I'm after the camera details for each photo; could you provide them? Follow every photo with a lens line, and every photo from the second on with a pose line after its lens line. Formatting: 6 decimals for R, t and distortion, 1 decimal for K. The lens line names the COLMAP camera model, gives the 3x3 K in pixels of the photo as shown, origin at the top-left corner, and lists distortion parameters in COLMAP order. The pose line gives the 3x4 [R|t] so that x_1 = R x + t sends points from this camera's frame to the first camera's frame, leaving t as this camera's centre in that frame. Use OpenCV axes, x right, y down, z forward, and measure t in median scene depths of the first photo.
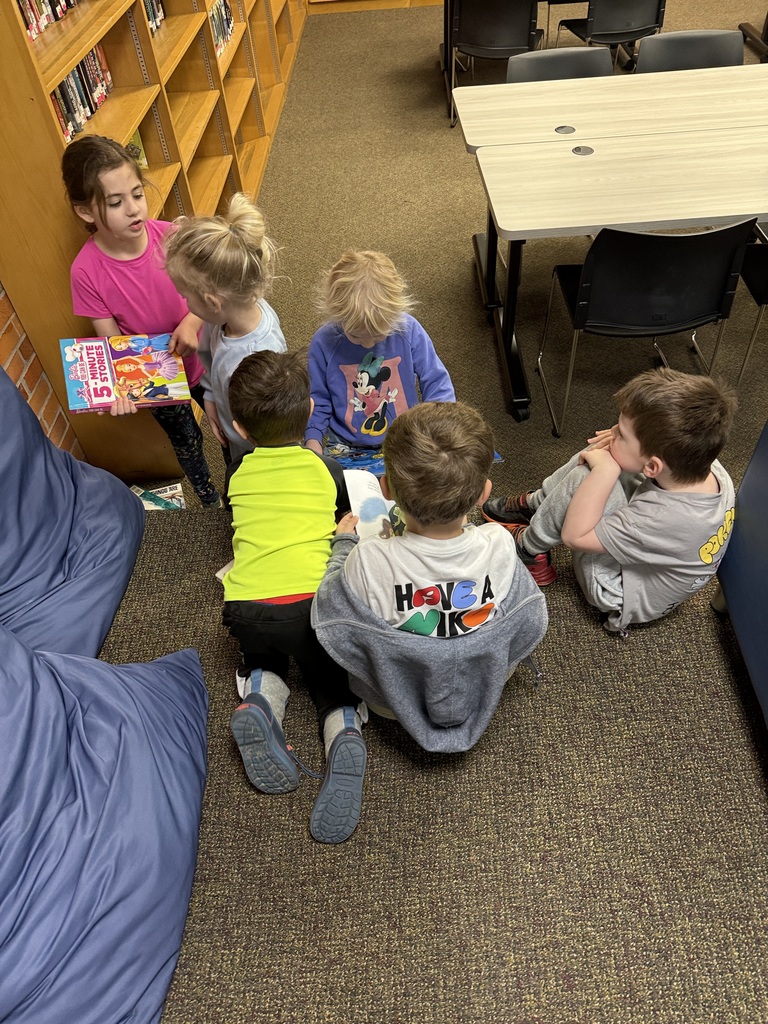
lens RADIAL K [[710.9, 0, 408.5], [0, 710.9, 512.2], [0, 0, 1]] dist [-0.011220, -0.007526]
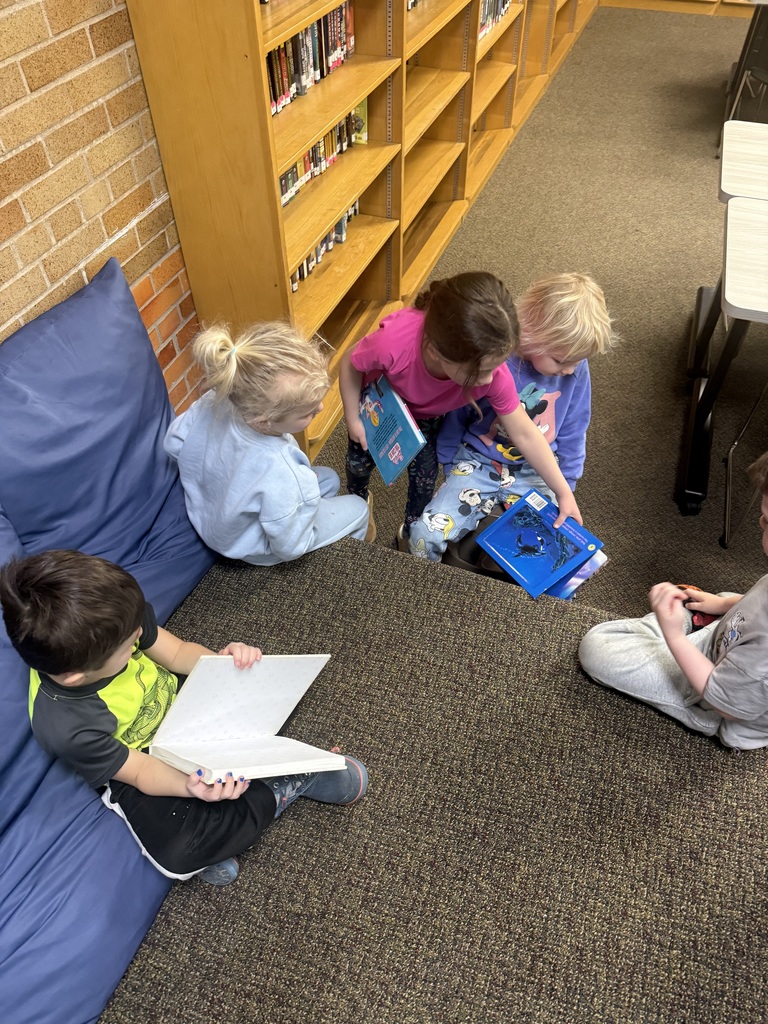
lens RADIAL K [[710.9, 0, 408.5], [0, 710.9, 512.2], [0, 0, 1]] dist [-0.011220, -0.007526]
pose [[0.932846, 0.297851, -0.202688, 0.020122], [-0.293747, 0.954535, 0.050757, -0.084241], [0.208590, 0.012191, 0.977927, 0.098186]]
